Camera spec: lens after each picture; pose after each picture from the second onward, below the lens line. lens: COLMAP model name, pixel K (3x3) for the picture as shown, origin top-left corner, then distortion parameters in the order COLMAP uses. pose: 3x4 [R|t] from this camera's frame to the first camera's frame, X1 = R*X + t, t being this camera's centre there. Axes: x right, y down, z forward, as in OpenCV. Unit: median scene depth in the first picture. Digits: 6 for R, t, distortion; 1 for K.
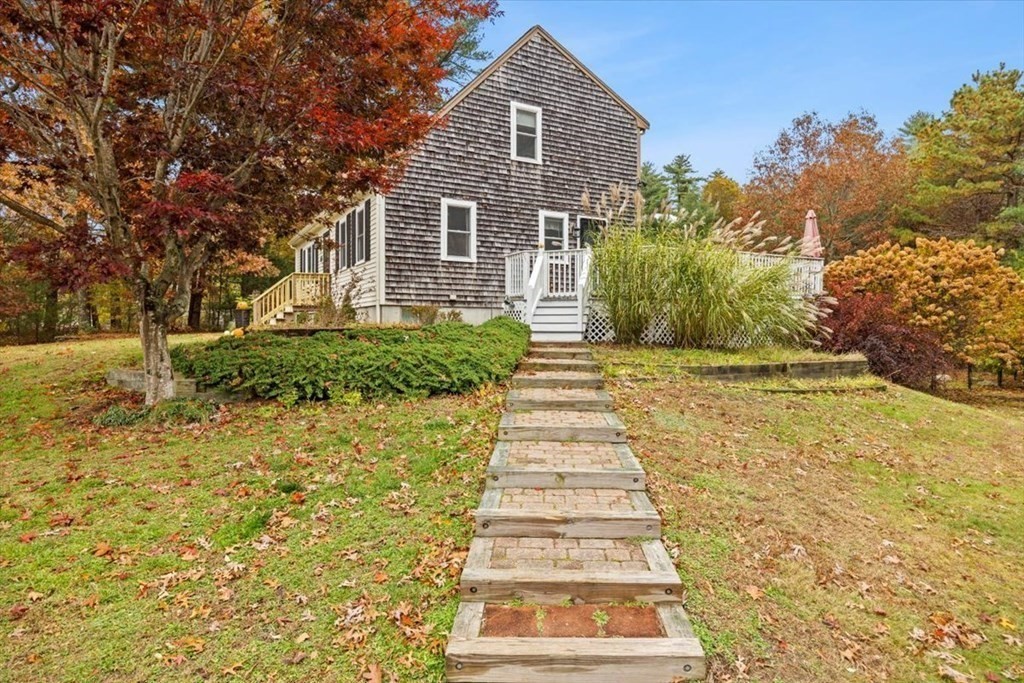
lens RADIAL K [[577.0, 0, 510.7], [0, 577.0, 331.0], [0, 0, 1]] dist [-0.000430, 0.000015]
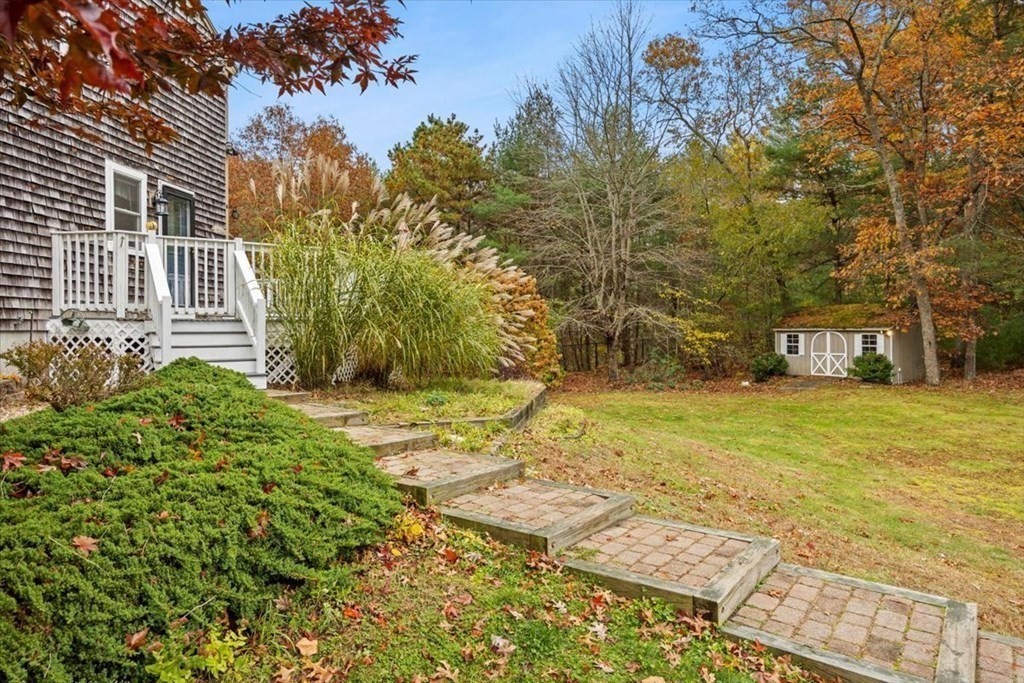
lens RADIAL K [[625.7, 0, 511.3], [0, 625.7, 327.3], [0, 0, 1]] dist [-0.008765, -0.000391]
pose [[0.557740, -0.001173, 0.830015, -0.248228], [0.007947, 0.999961, -0.003927, -0.037864], [-0.829978, 0.008786, 0.557727, 0.331556]]
